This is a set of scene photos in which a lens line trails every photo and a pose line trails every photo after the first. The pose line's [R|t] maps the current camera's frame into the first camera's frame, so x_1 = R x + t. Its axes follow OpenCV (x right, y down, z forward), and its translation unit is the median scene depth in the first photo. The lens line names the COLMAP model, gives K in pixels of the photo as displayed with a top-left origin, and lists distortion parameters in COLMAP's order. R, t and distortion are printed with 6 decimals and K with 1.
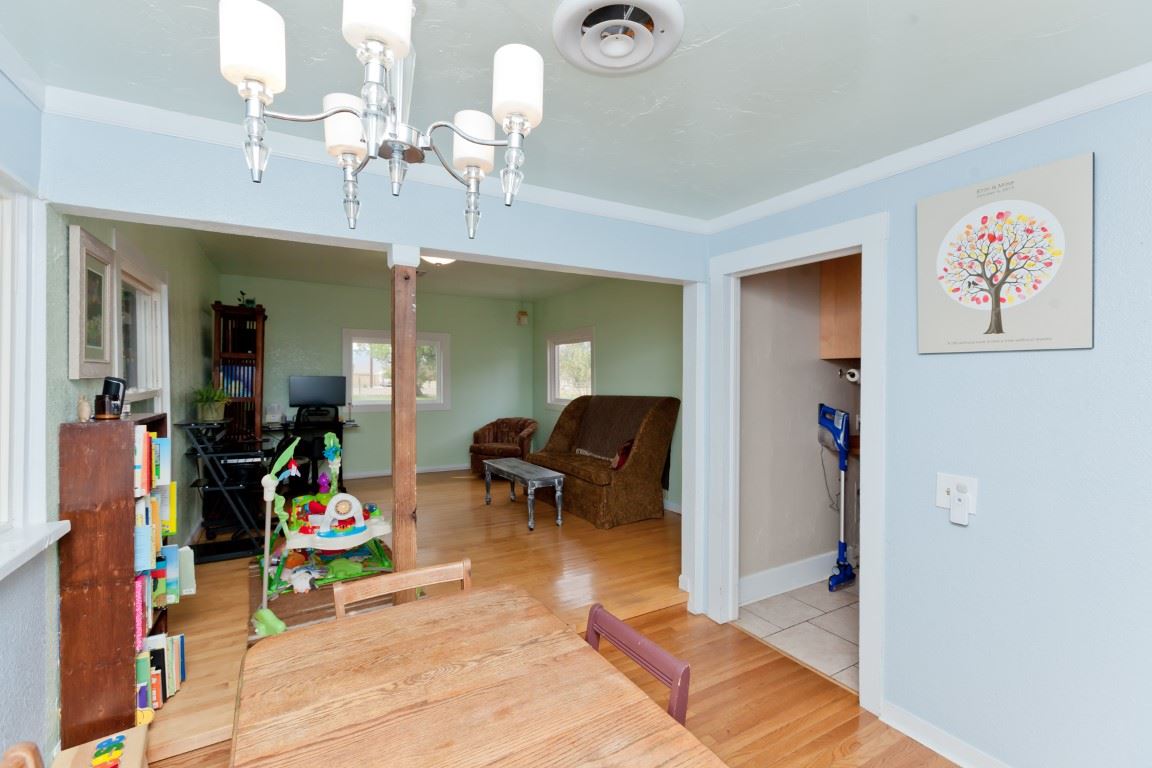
lens RADIAL K [[524.2, 0, 576.0], [0, 524.2, 384.0], [0, 0, 1]] dist [-0.000322, -0.000237]
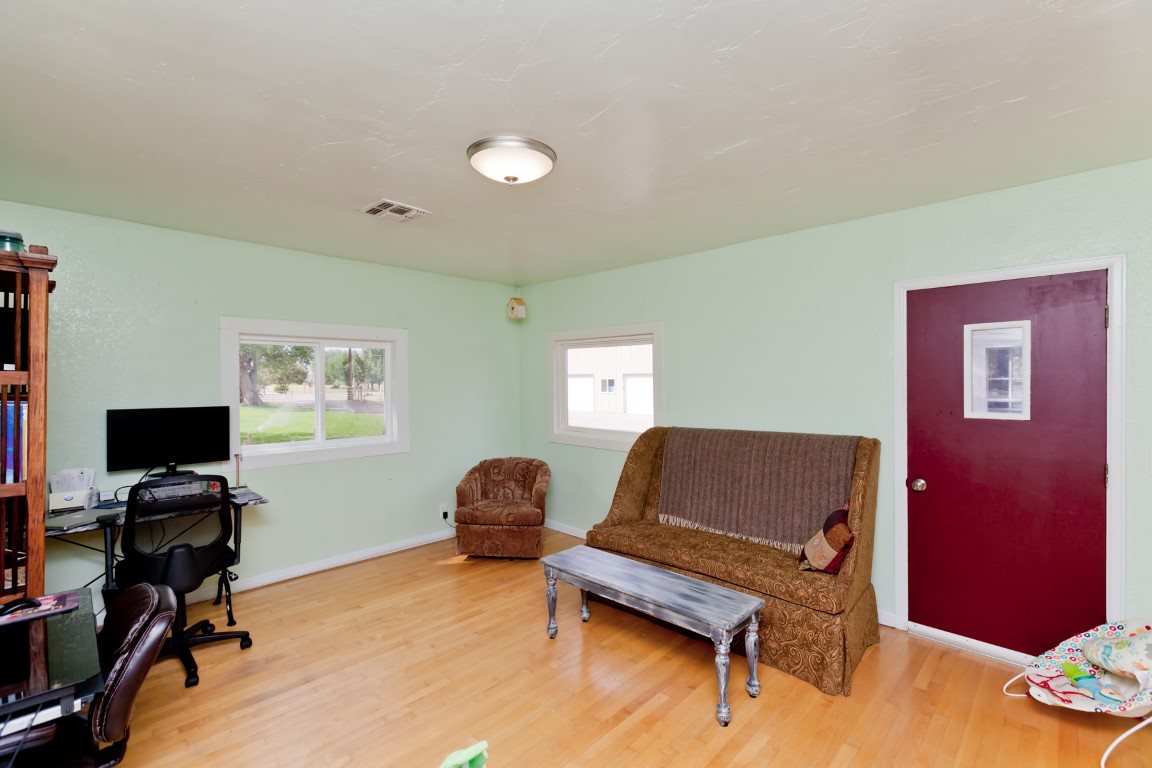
lens RADIAL K [[524.2, 0, 576.0], [0, 524.2, 384.0], [0, 0, 1]] dist [-0.000322, -0.000237]
pose [[0.965188, -0.012686, 0.261250, -0.248591], [0.015158, 0.999857, -0.007449, -0.027691], [-0.261118, 0.011150, 0.965242, 0.407842]]
